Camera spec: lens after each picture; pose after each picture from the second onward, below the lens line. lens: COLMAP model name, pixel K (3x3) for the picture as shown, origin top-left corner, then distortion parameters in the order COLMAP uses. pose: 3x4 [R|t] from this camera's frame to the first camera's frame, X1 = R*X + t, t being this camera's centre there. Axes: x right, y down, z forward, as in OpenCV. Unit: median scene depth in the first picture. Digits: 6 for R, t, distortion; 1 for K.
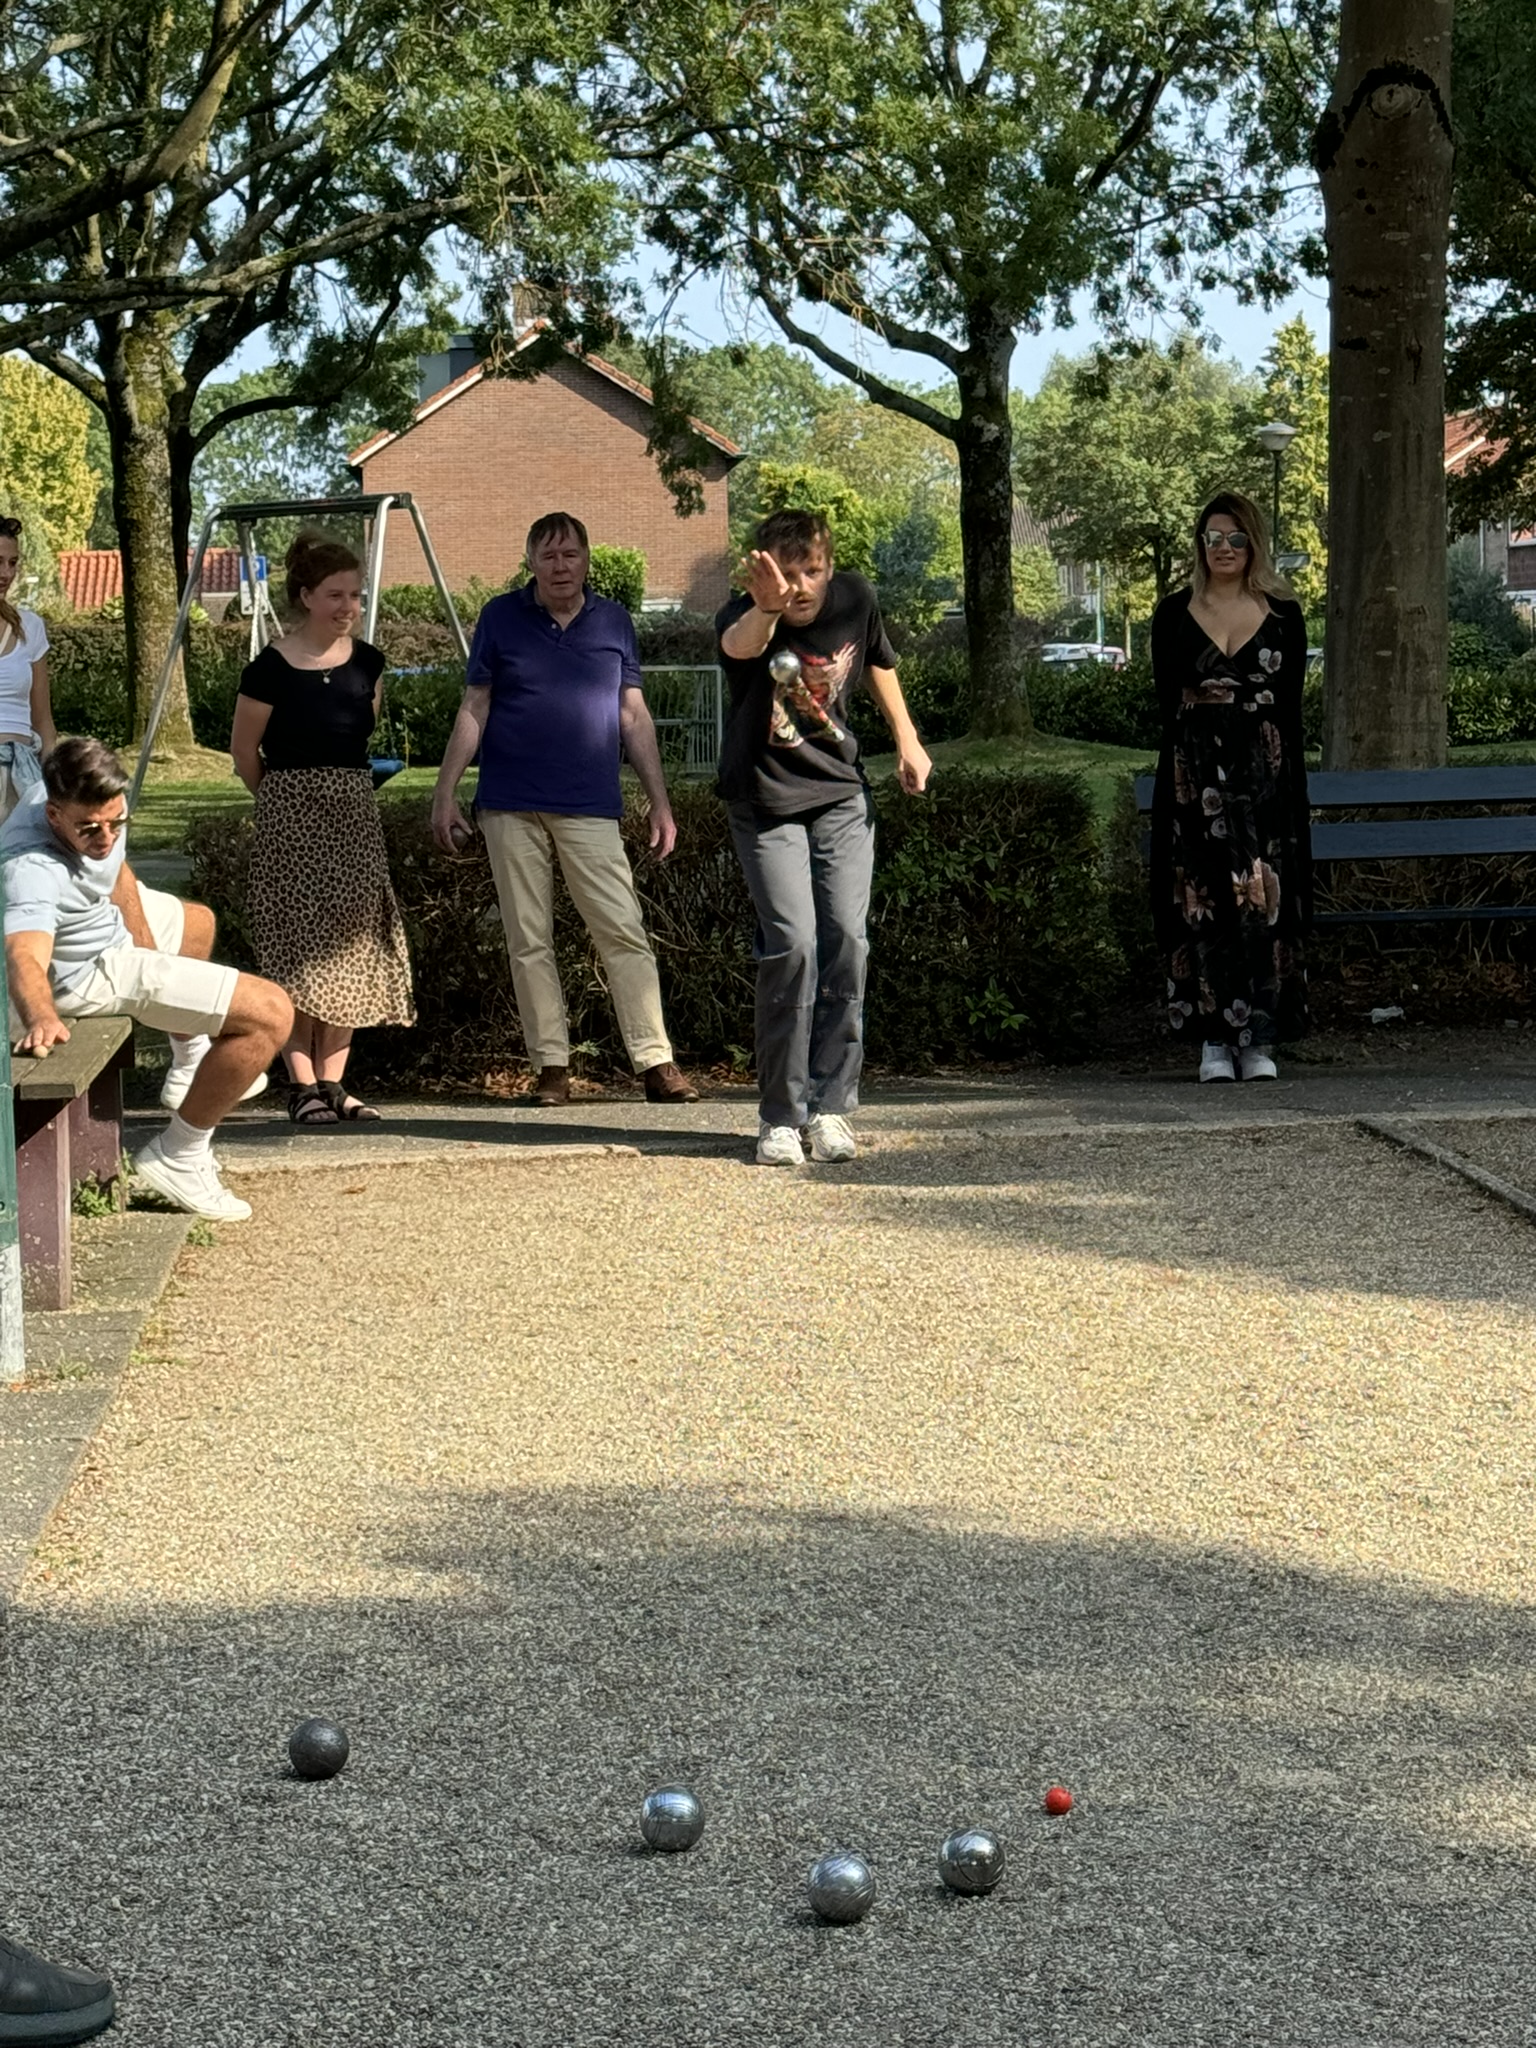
lens RADIAL K [[4625.8, 0, 774.5], [0, 4625.8, 1023.4], [0, 0, 1]] dist [0.132673, 0.000000]
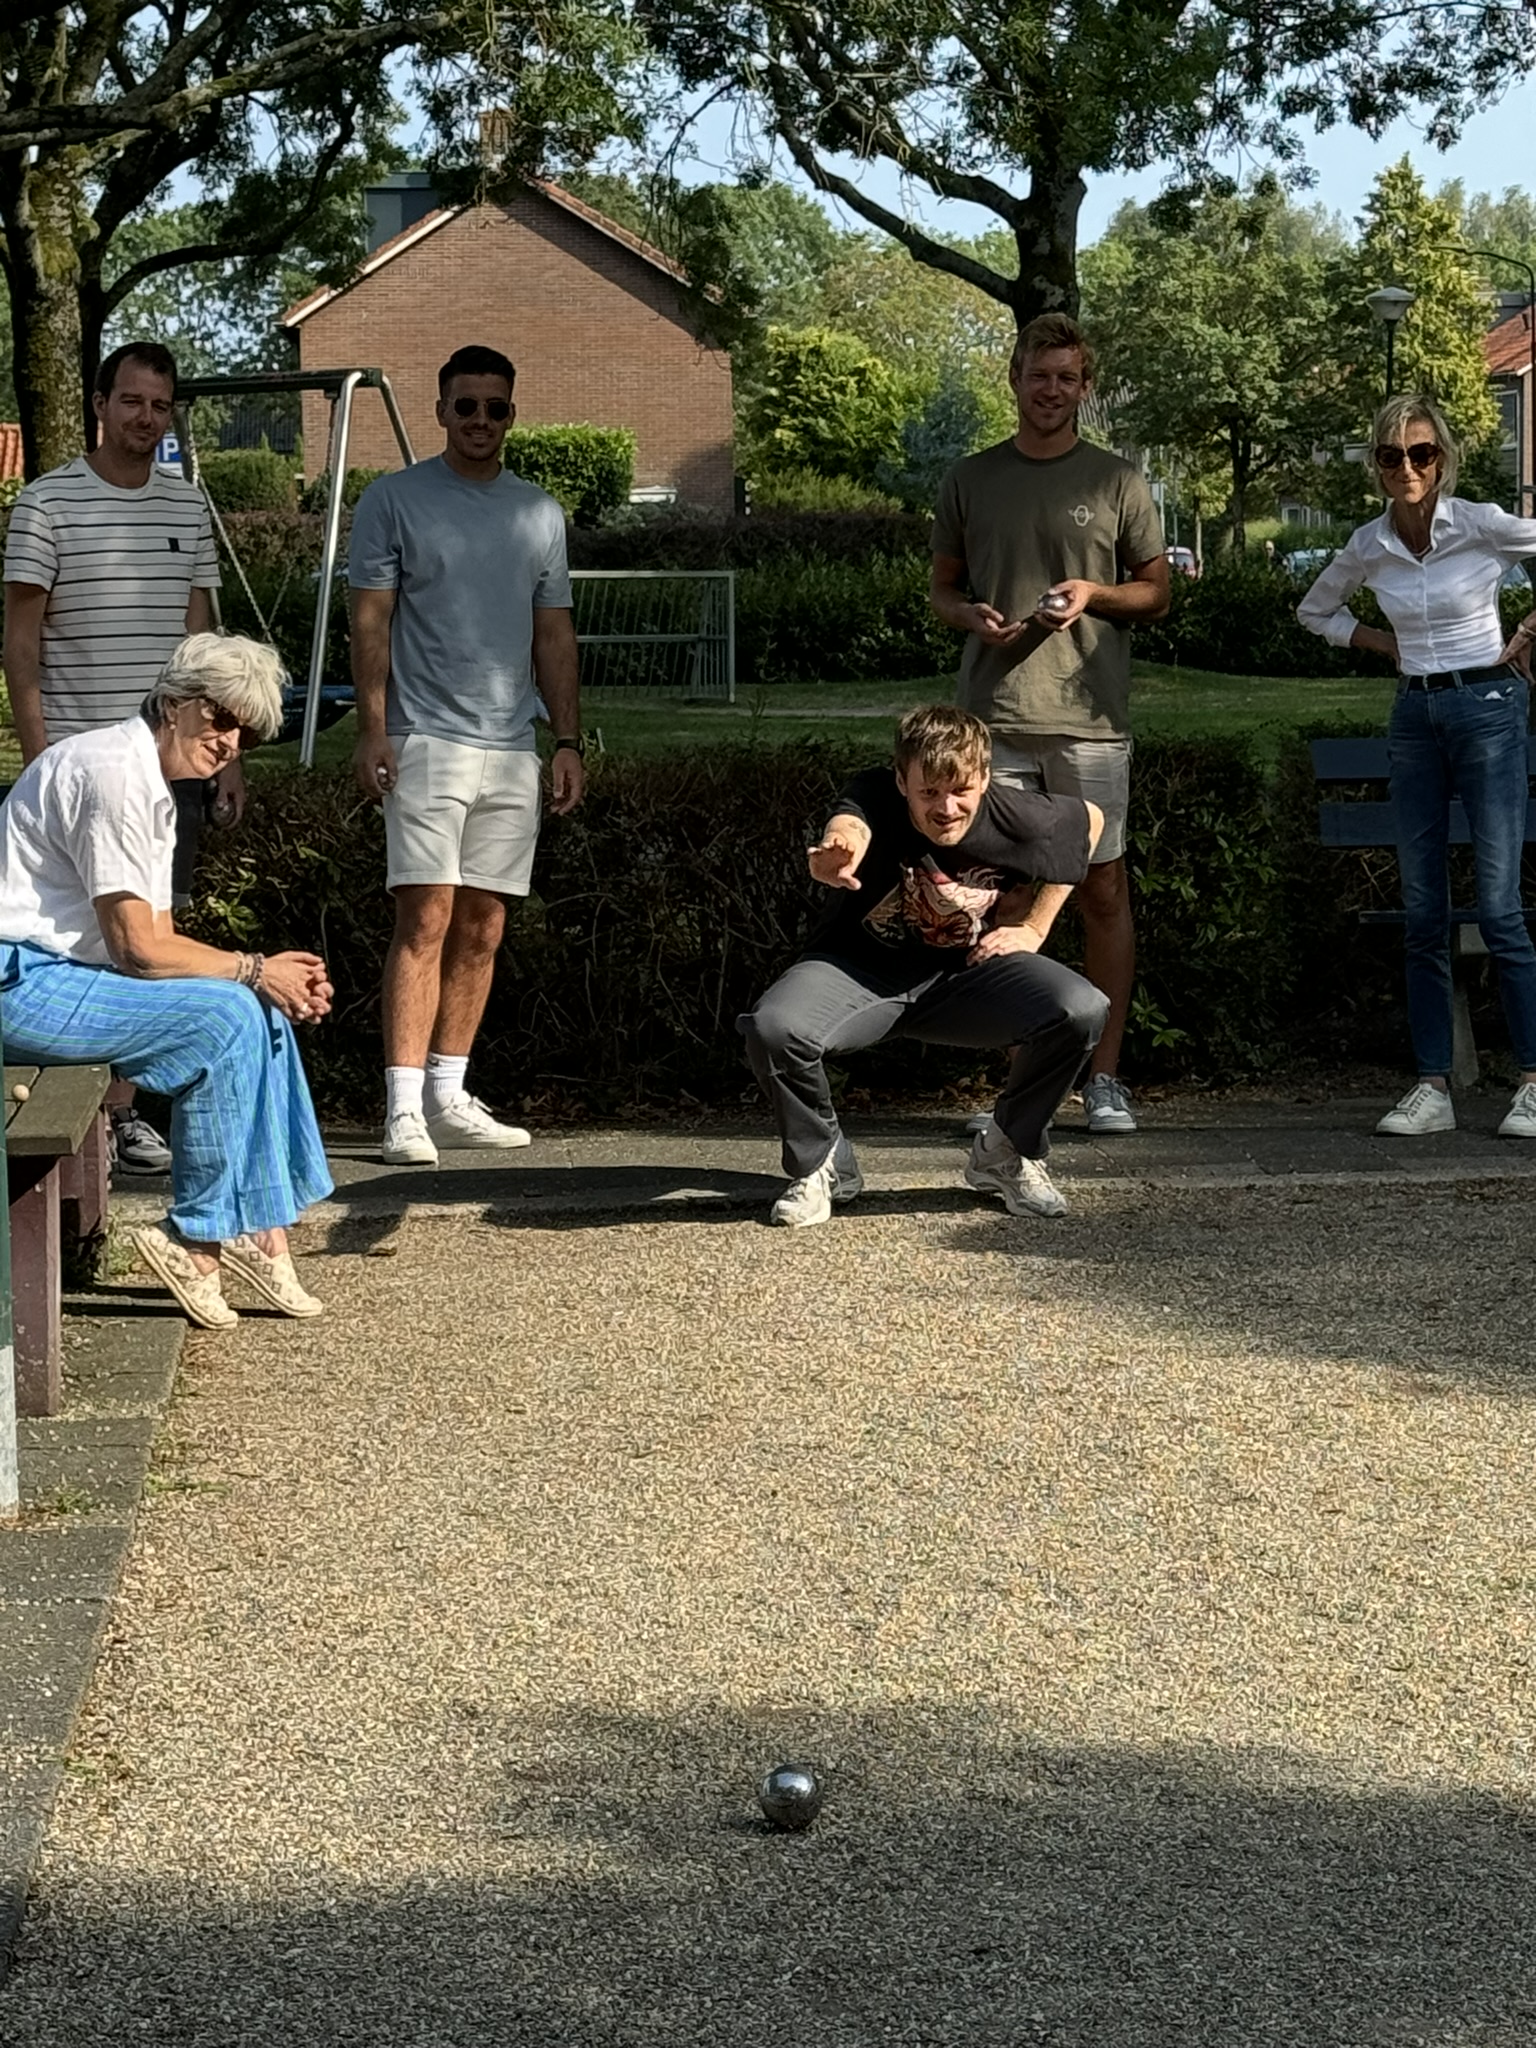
lens RADIAL K [[5434.7, 0, 790.7], [0, 5434.7, 1029.3], [0, 0, 1]] dist [0.133677, 0.000000]
pose [[0.999956, 0.007791, 0.005221, -0.008819], [-0.007837, 0.999931, 0.008770, -0.004318], [-0.005152, -0.008811, 0.999948, 0.015030]]
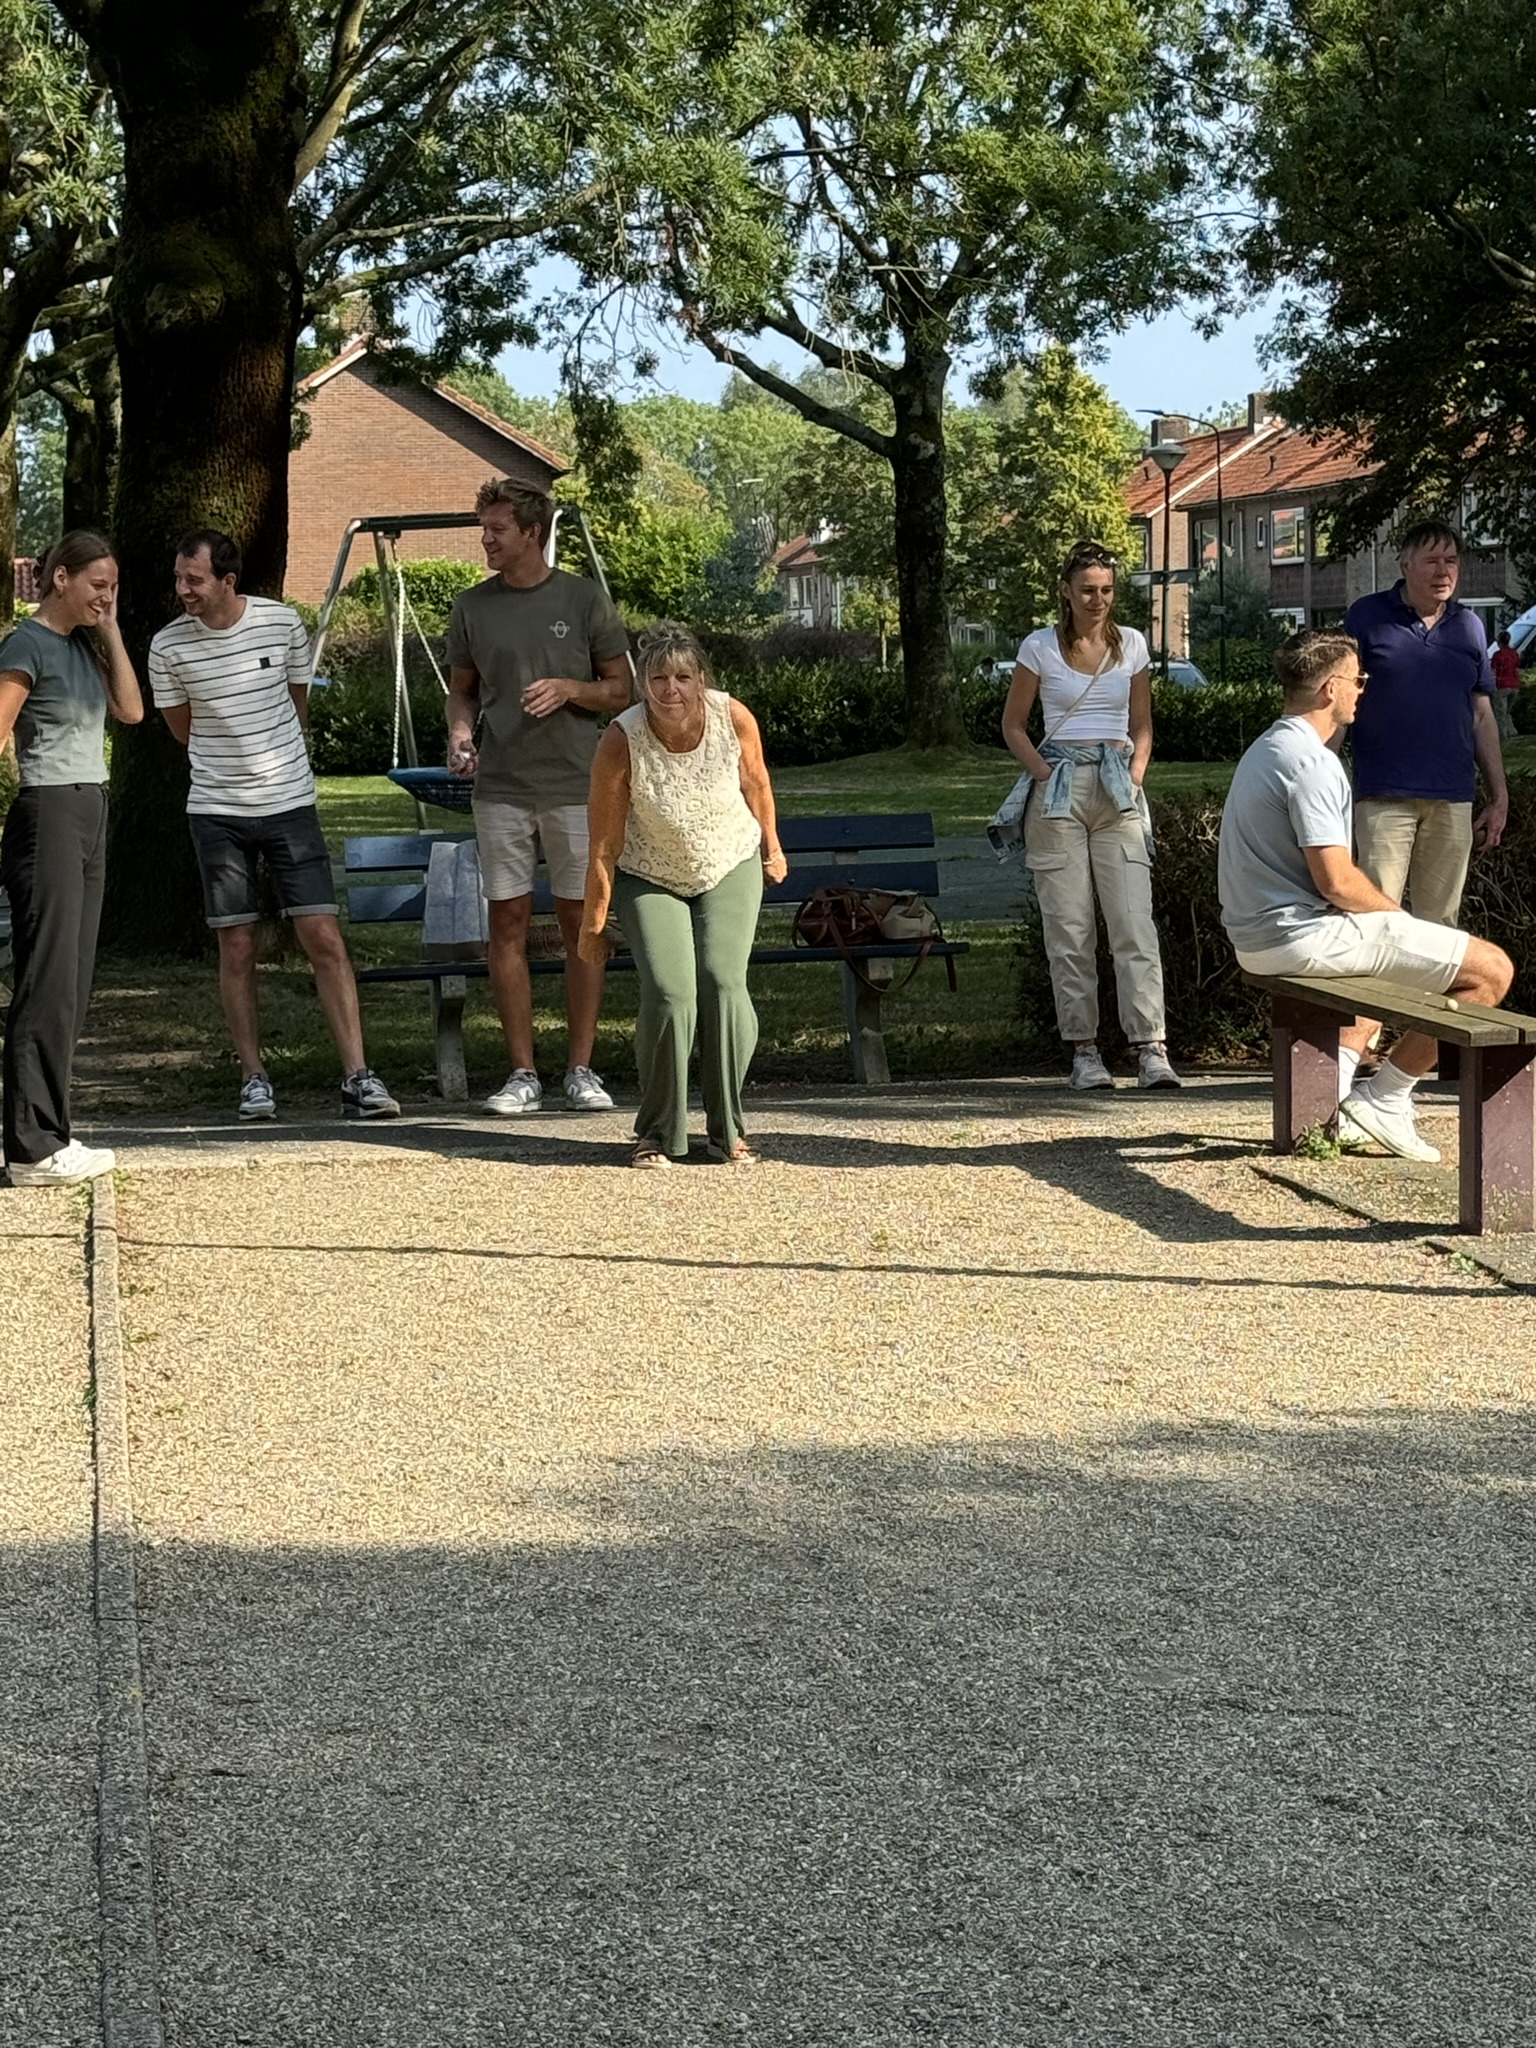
lens RADIAL K [[4625.8, 0, 770.9], [0, 4625.8, 1044.5], [0, 0, 1]] dist [0.132673, 0.000000]
pose [[0.996047, -0.004578, 0.088710, -0.128015], [0.004465, 0.999989, 0.001476, 0.003704], [-0.088716, -0.001074, 0.996056, -0.029170]]
